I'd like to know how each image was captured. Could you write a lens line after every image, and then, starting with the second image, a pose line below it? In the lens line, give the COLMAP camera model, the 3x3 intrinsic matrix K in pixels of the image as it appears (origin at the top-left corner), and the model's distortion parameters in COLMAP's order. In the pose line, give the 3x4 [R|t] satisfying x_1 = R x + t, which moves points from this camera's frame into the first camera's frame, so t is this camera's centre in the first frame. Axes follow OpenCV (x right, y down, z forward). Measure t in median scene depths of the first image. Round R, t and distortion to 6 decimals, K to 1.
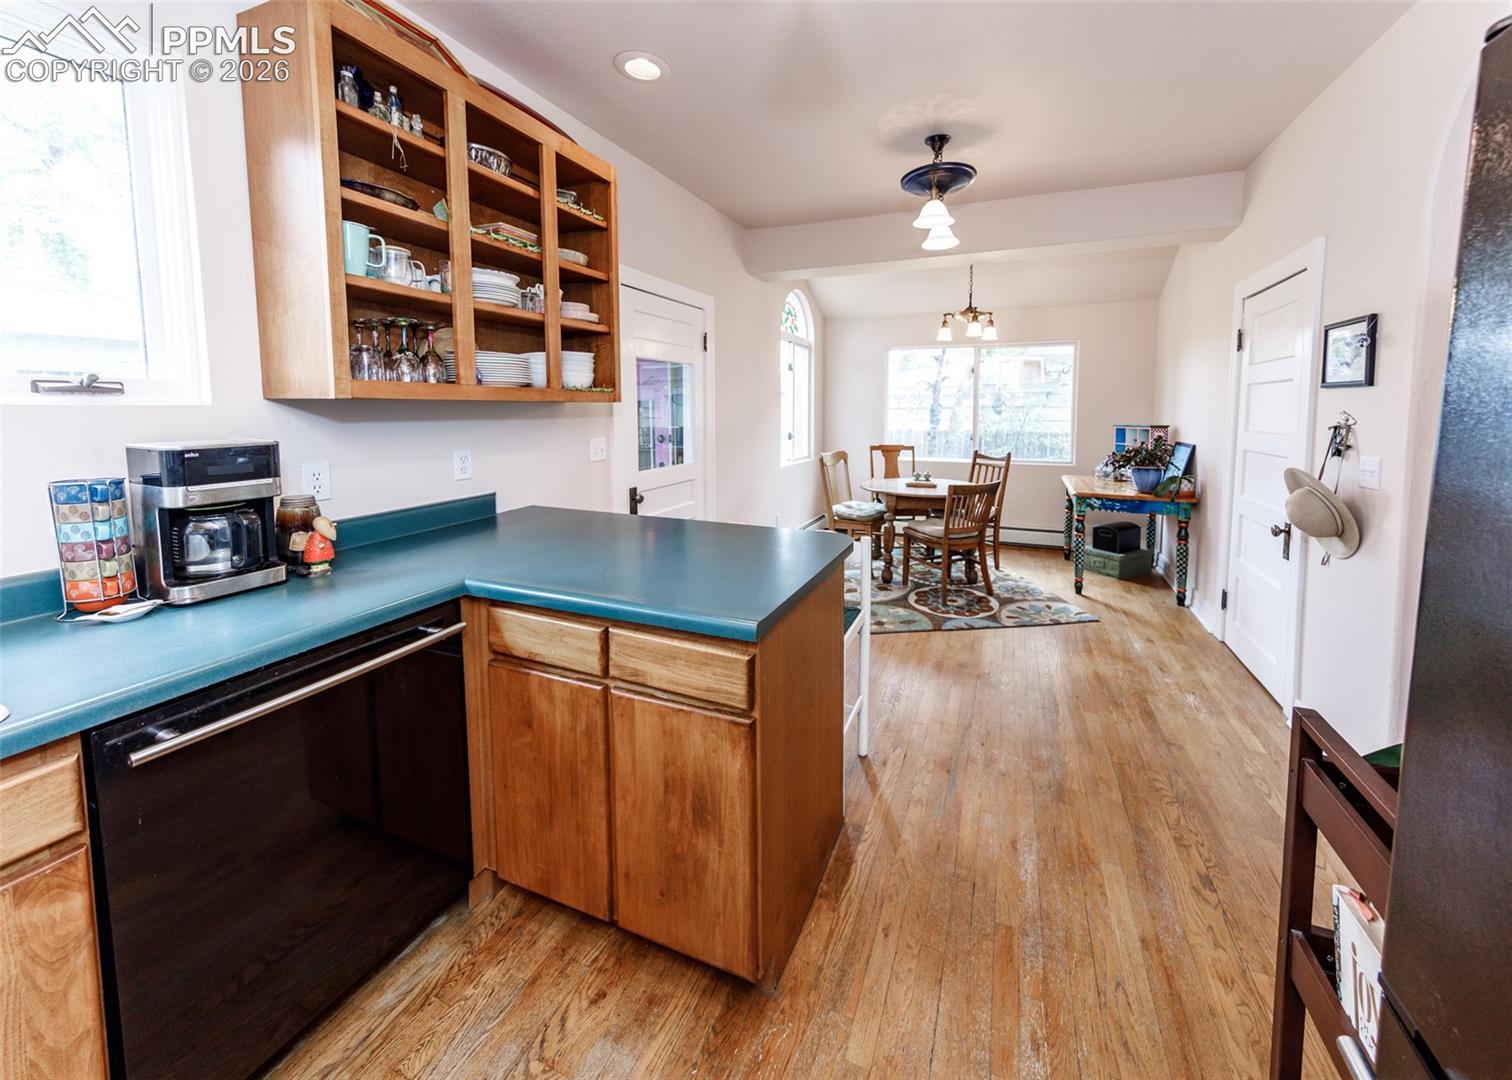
lens RADIAL K [[536.3, 0, 777.5], [0, 536.3, 441.2], [0, 0, 1]] dist [0.012644, -0.001811]
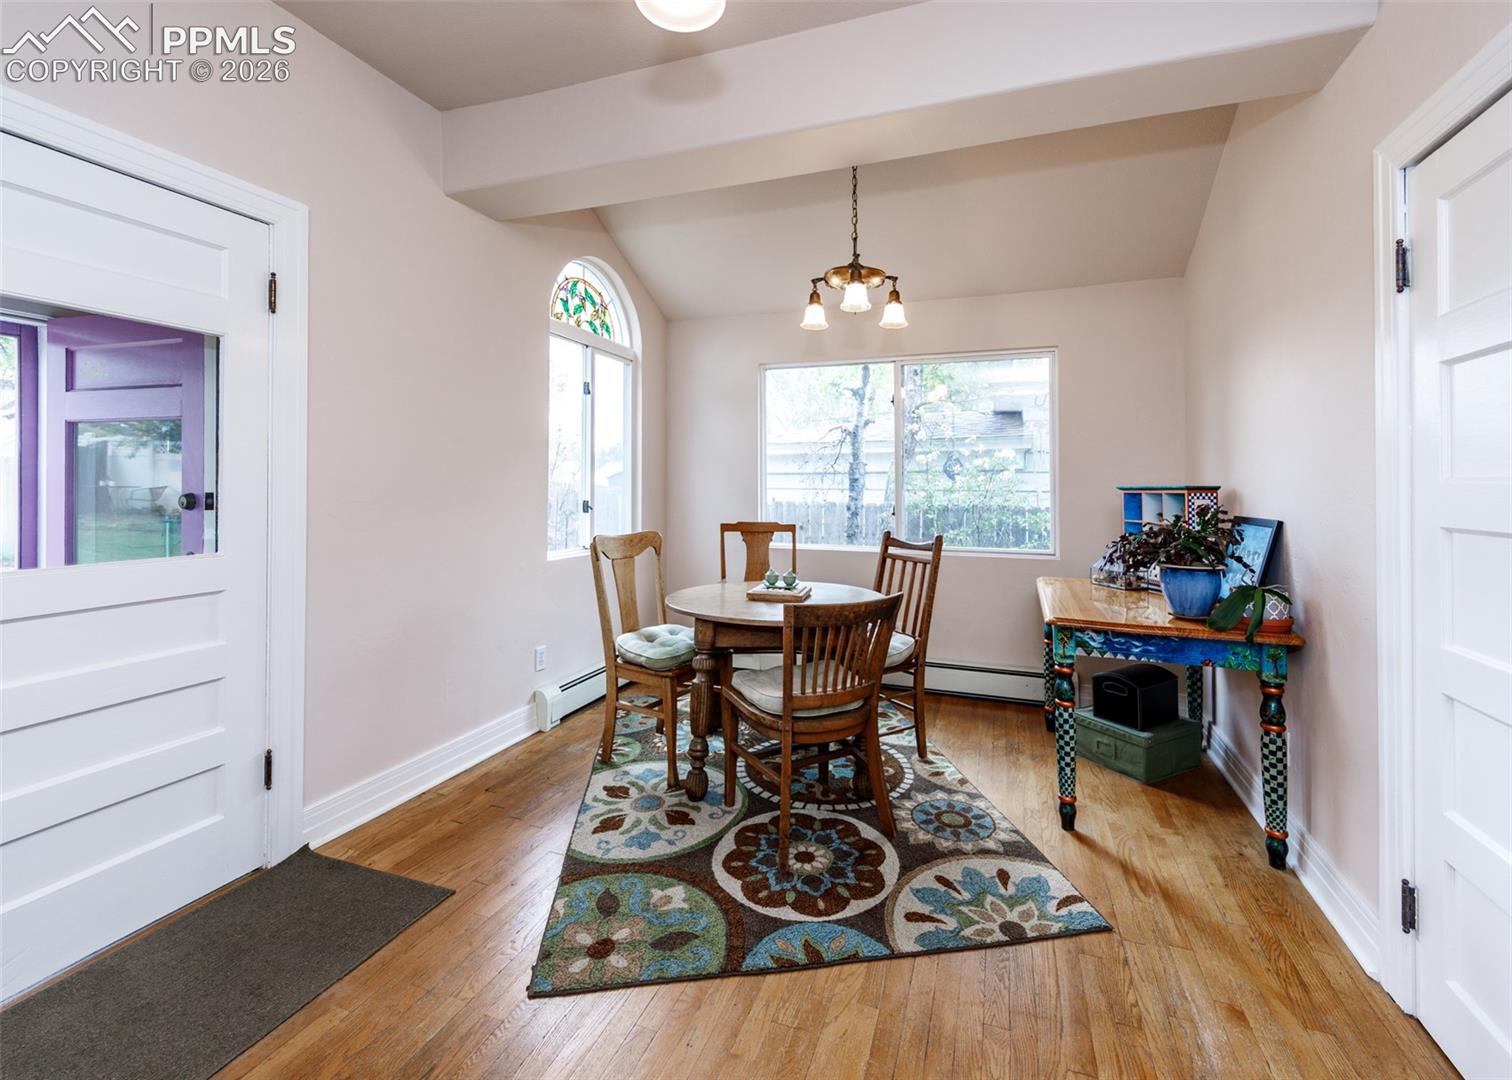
lens RADIAL K [[658.1, 0, 759.3], [0, 658.1, 453.7], [0, 0, 1]] dist [0.007618, -0.000645]
pose [[0.998041, 0.013136, 0.061168, 0.220905], [-0.006744, 0.994601, -0.103553, 0.009368], [-0.062198, 0.102937, 0.992741, 0.360224]]
